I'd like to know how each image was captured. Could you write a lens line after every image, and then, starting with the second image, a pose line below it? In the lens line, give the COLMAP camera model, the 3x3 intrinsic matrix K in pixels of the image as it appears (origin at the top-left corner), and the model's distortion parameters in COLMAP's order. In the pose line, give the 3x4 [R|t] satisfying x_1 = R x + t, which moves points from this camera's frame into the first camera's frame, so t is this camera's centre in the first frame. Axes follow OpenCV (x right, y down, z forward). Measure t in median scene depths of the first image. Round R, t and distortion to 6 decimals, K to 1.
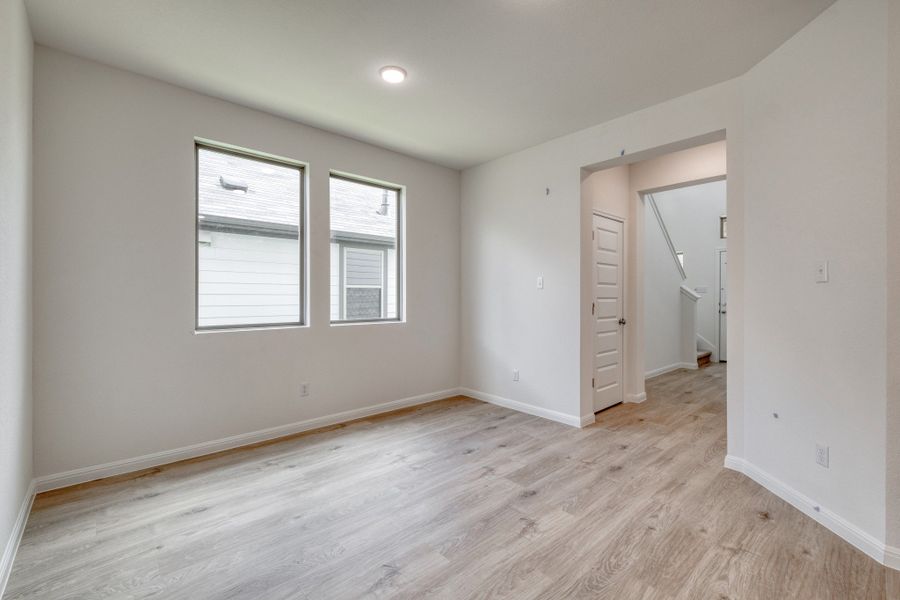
lens RADIAL K [[389.6, 0, 450.3], [0, 389.6, 296.3], [0, 0, 1]] dist [-0.000840, -0.000965]
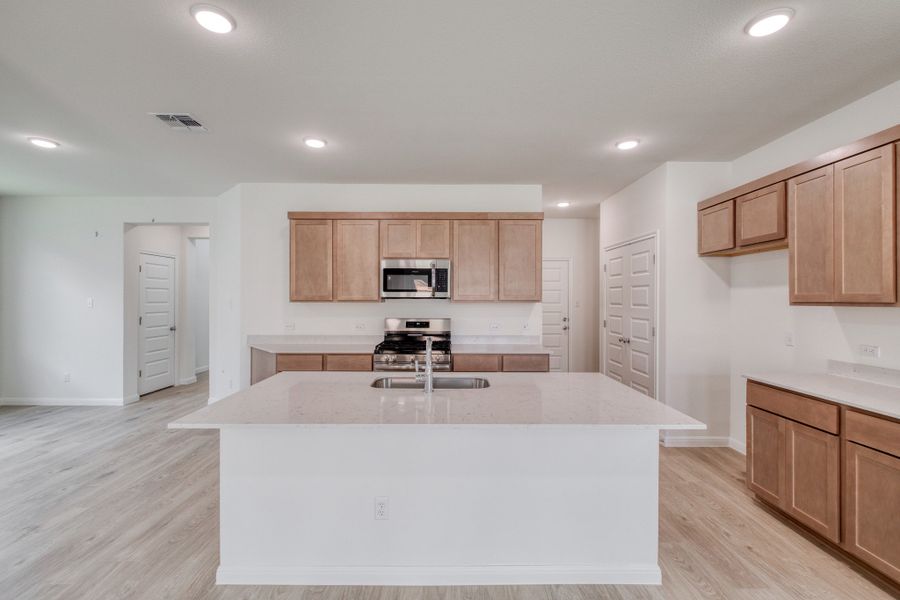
lens RADIAL K [[389.6, 0, 450.3], [0, 389.6, 296.3], [0, 0, 1]] dist [-0.000840, -0.000965]
pose [[0.663167, 0.004442, 0.748458, 0.059980], [0.001411, 0.999973, -0.007184, -0.047553], [-0.748470, 0.005820, 0.663143, -0.818367]]
